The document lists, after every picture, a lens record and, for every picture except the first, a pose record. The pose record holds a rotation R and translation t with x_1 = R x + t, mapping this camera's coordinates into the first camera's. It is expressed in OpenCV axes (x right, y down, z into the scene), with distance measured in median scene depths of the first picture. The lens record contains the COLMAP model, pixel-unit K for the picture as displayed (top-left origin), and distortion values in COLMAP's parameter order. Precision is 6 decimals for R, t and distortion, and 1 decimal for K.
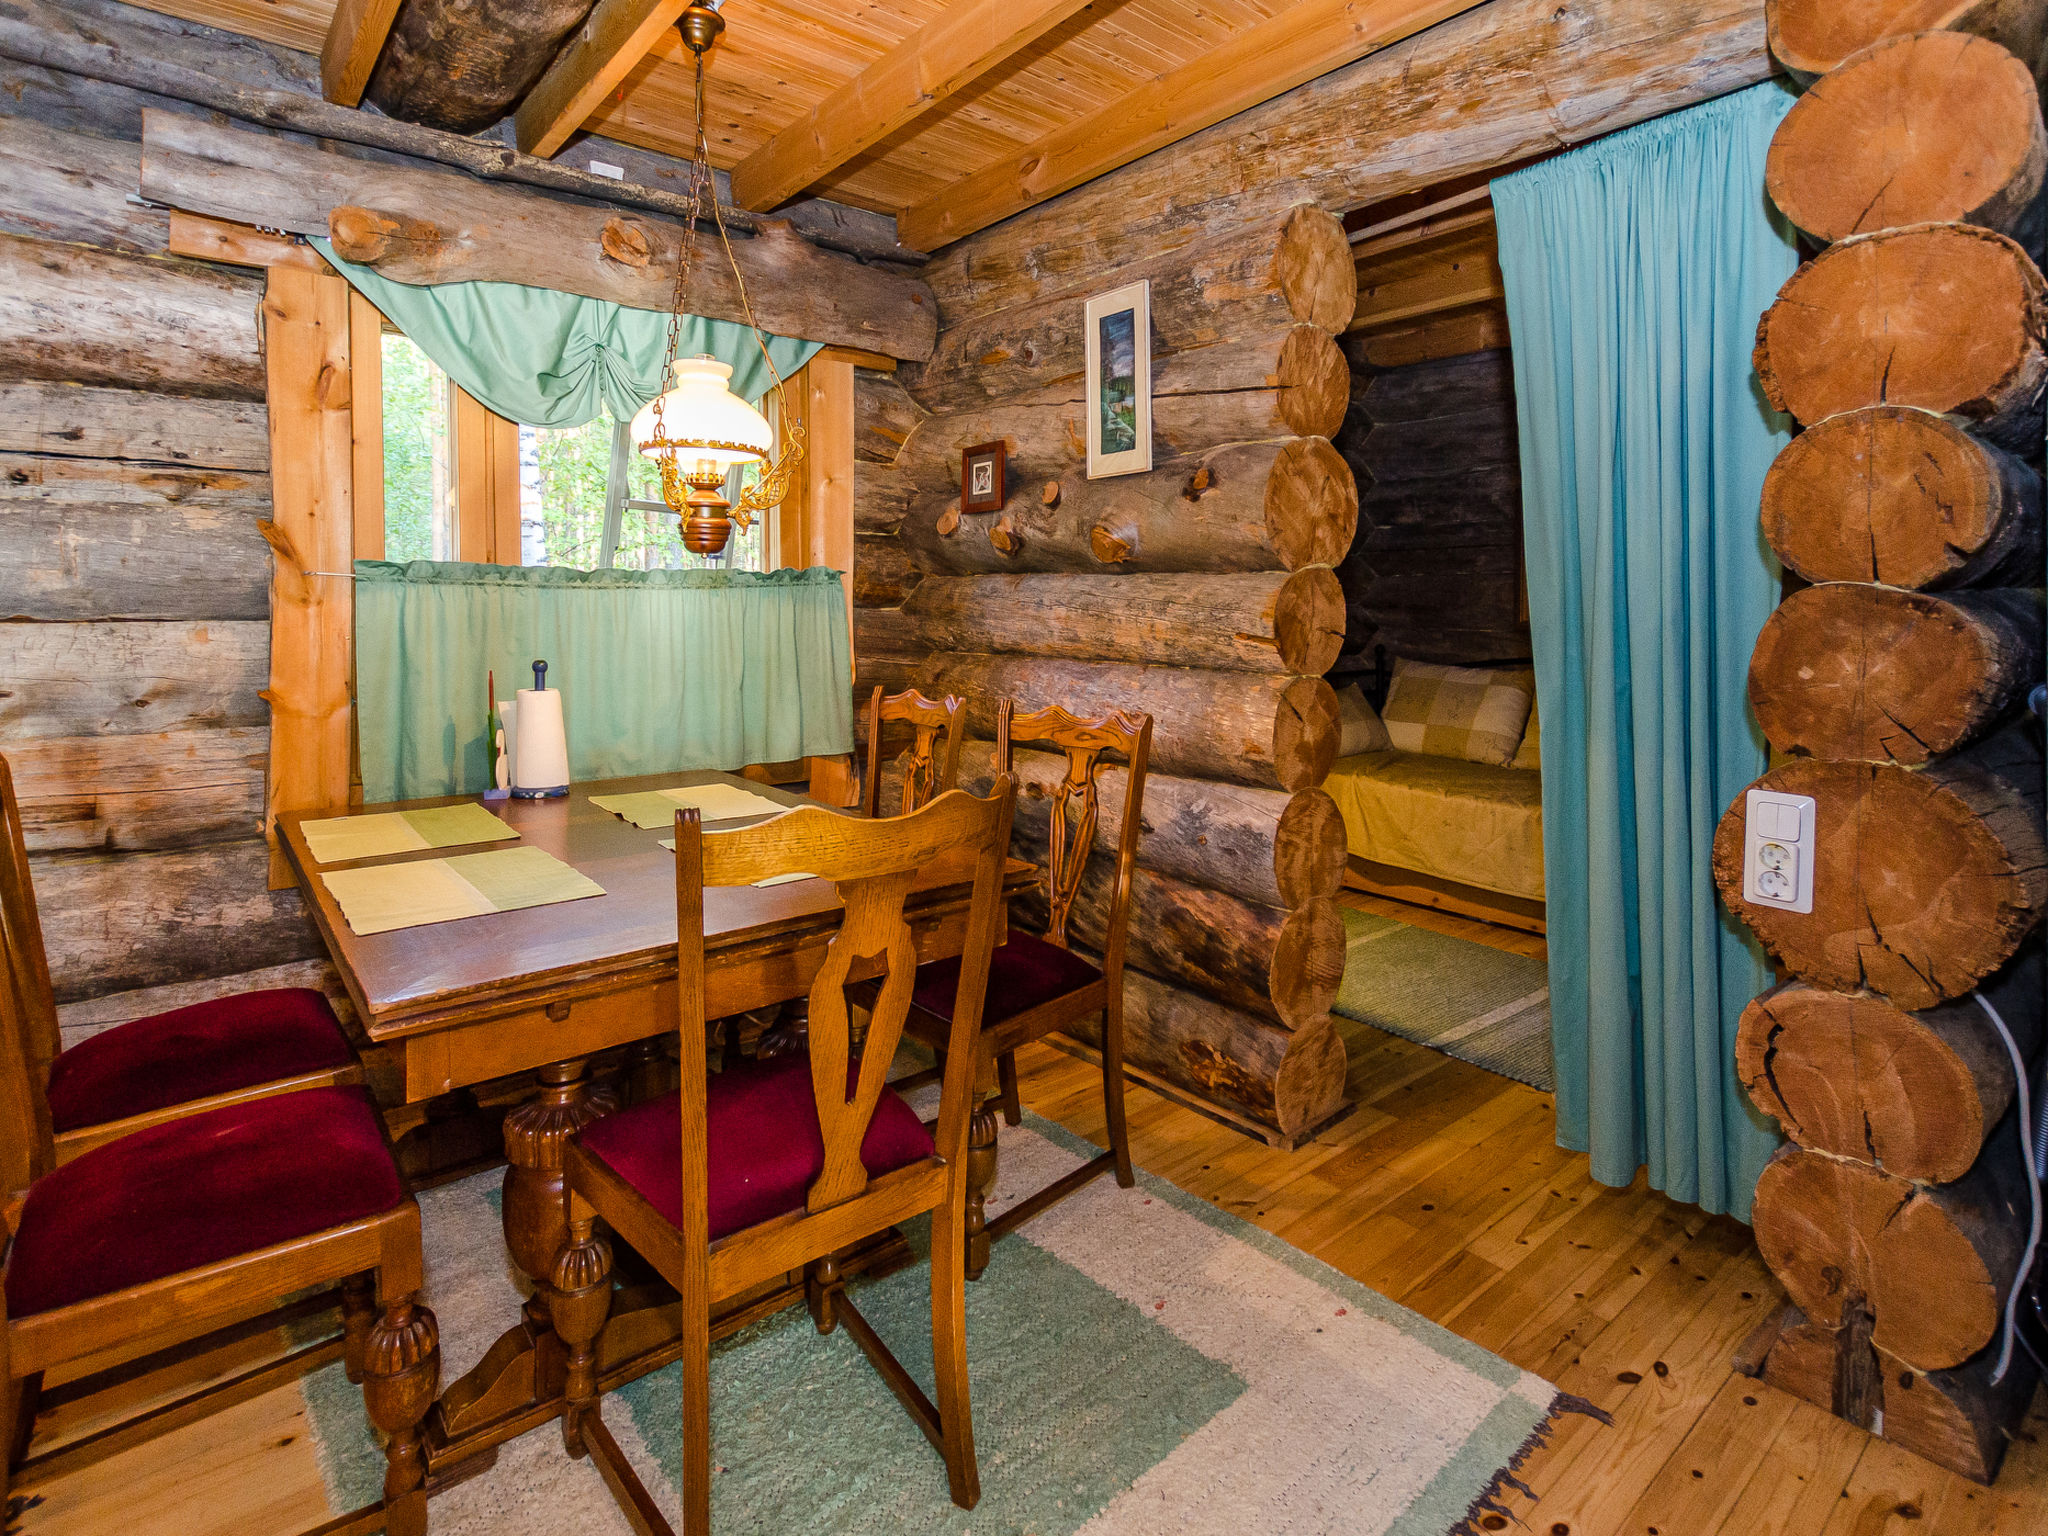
lens RADIAL K [[1028.7, 0, 1037.0], [0, 1028.7, 615.7], [0, 0, 1]] dist [0.016008, -0.005848]
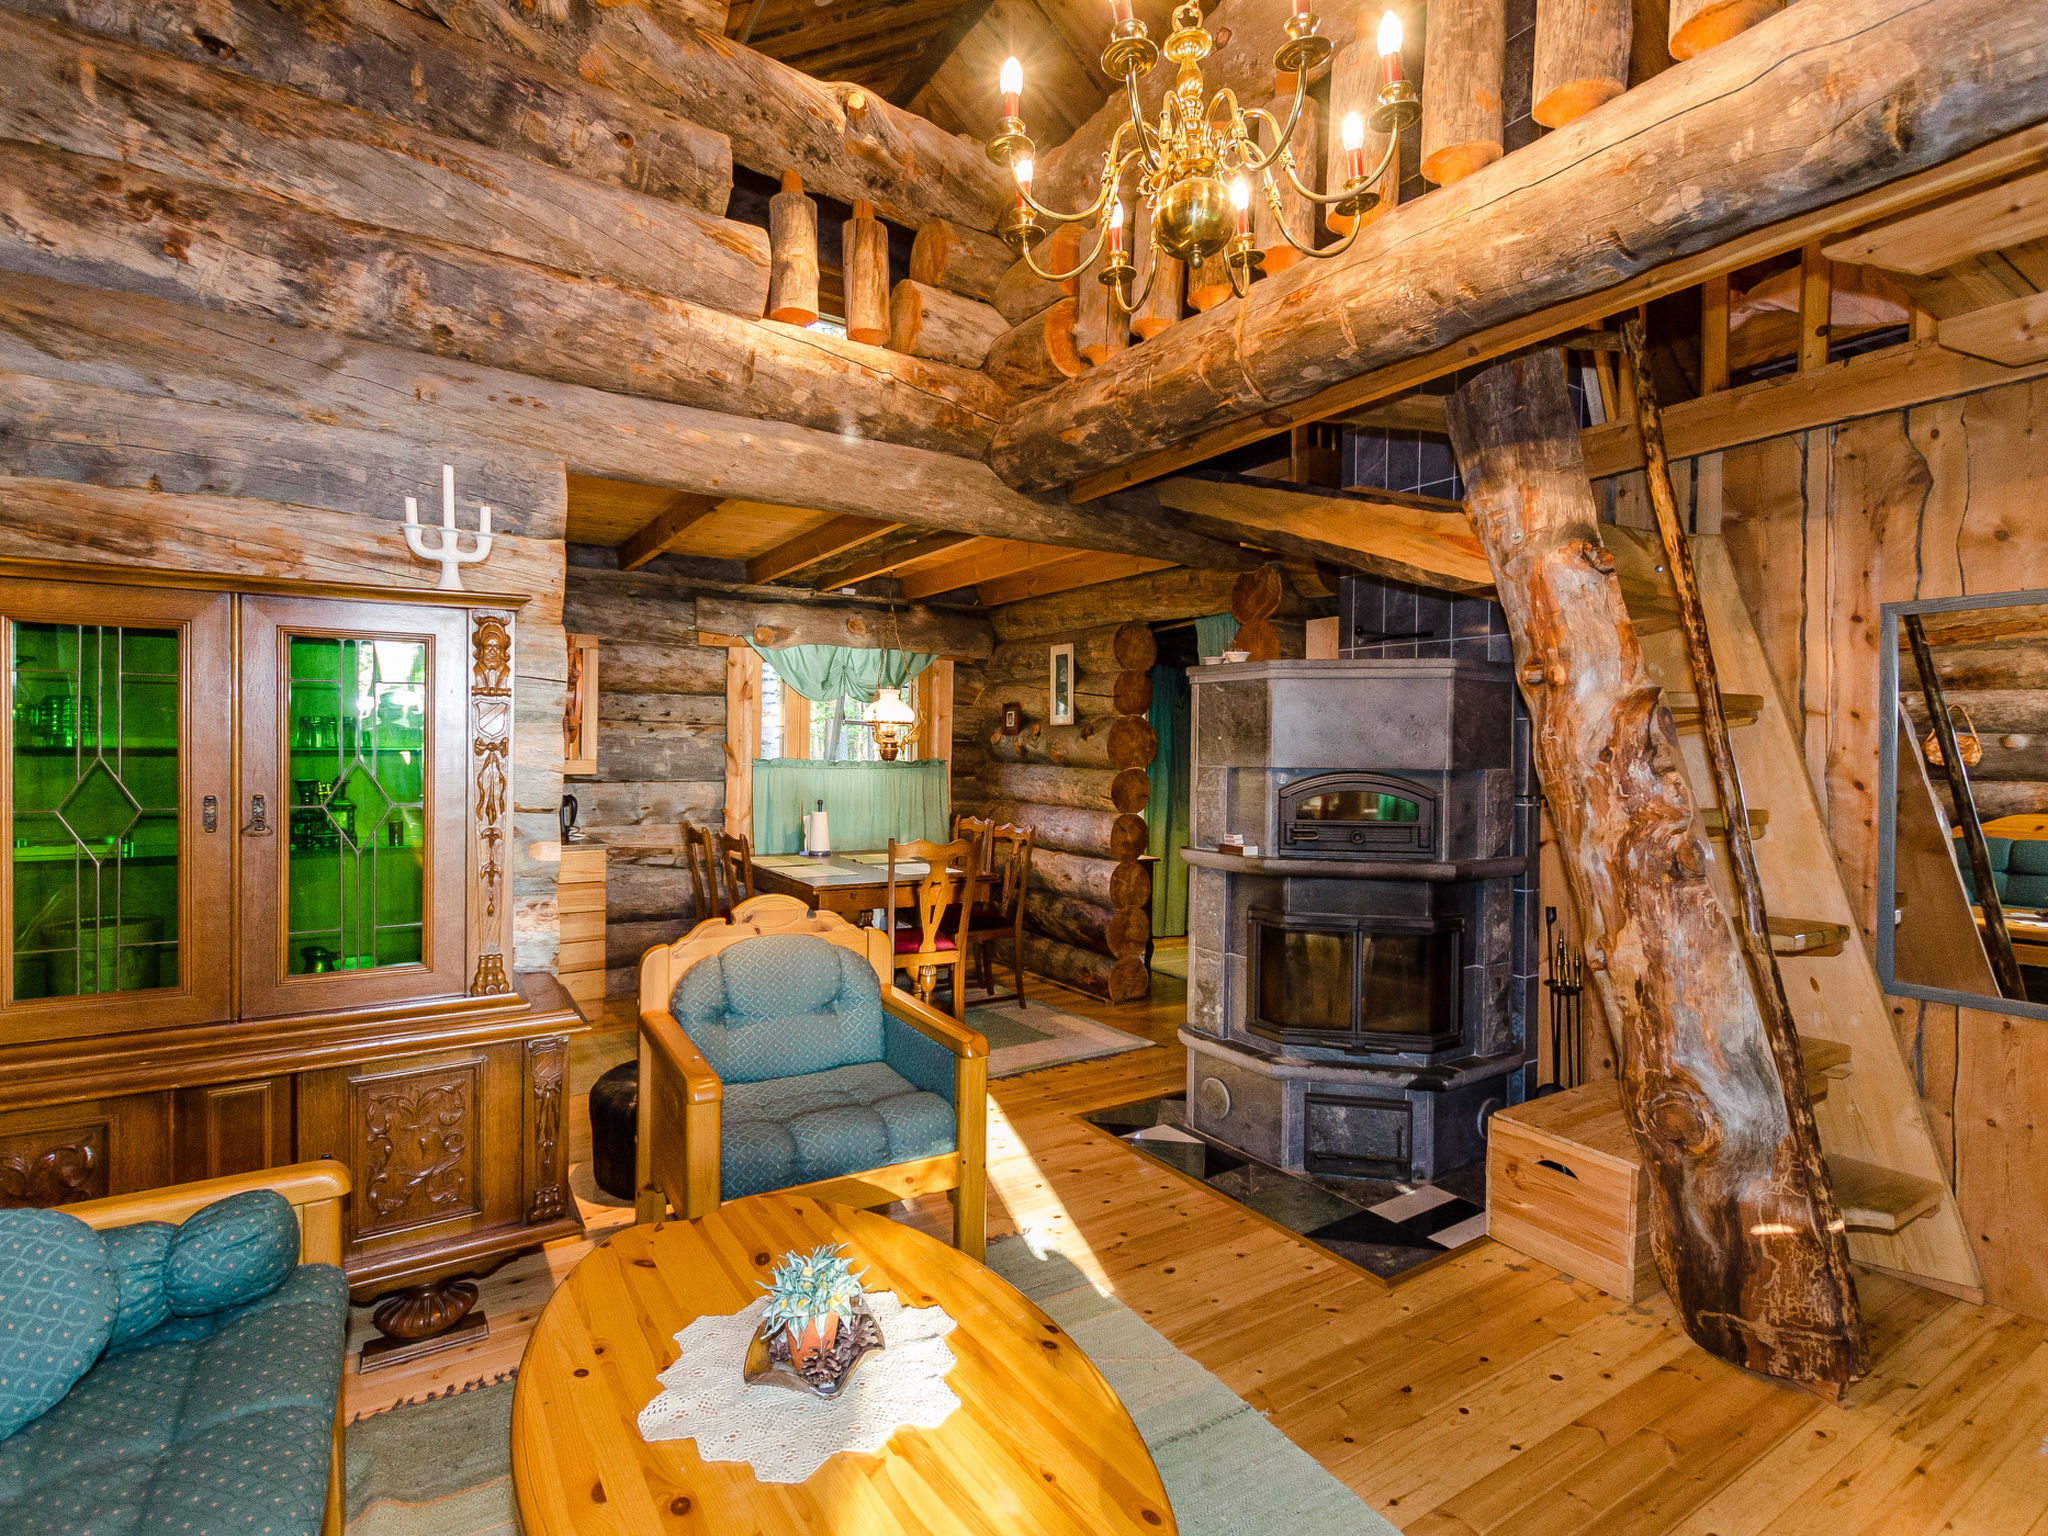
lens RADIAL K [[1028.7, 0, 1037.3], [0, 1028.7, 755.0], [0, 0, 1]] dist [0.016008, -0.005848]
pose [[0.991221, 0.018118, -0.130968, 0.354314], [-0.019216, 0.999790, -0.007131, -0.056220], [0.130811, 0.009585, 0.991361, -1.384809]]
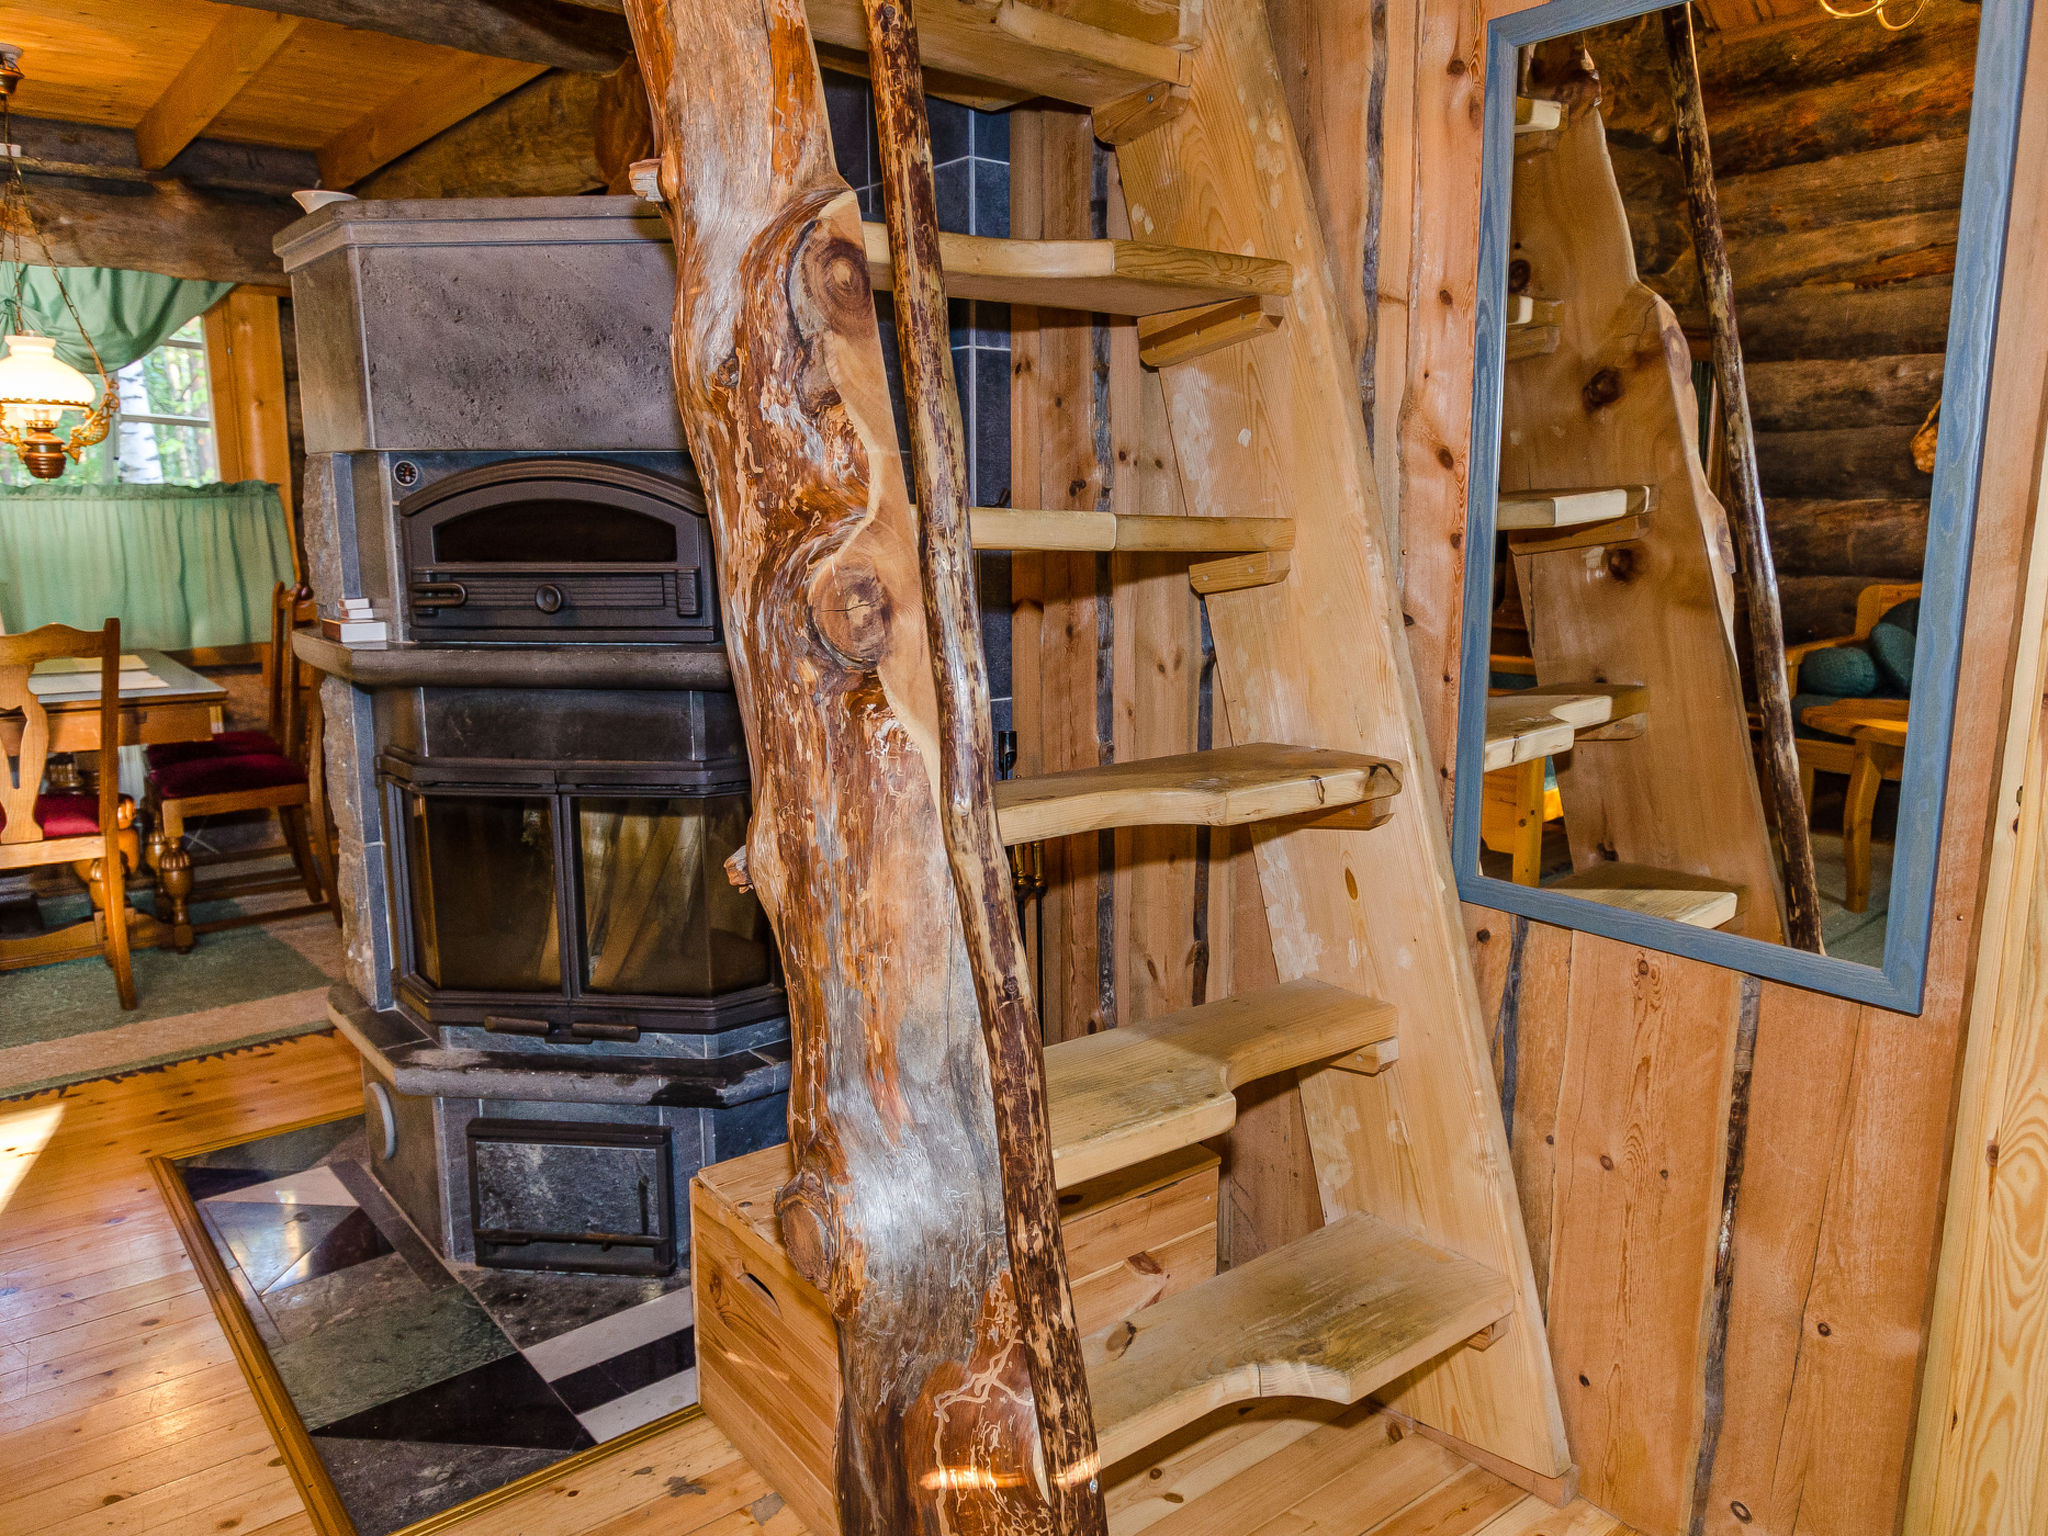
lens RADIAL K [[1484.1, 0, 1062.8], [0, 1484.1, 773.0], [0, 0, 1]] dist [-0.003261, -0.002982]
pose [[0.999528, 0.012913, -0.027874, 0.968530], [-0.008051, 0.985756, 0.167990, -0.013485], [0.029646, -0.167686, 0.985395, -0.870039]]
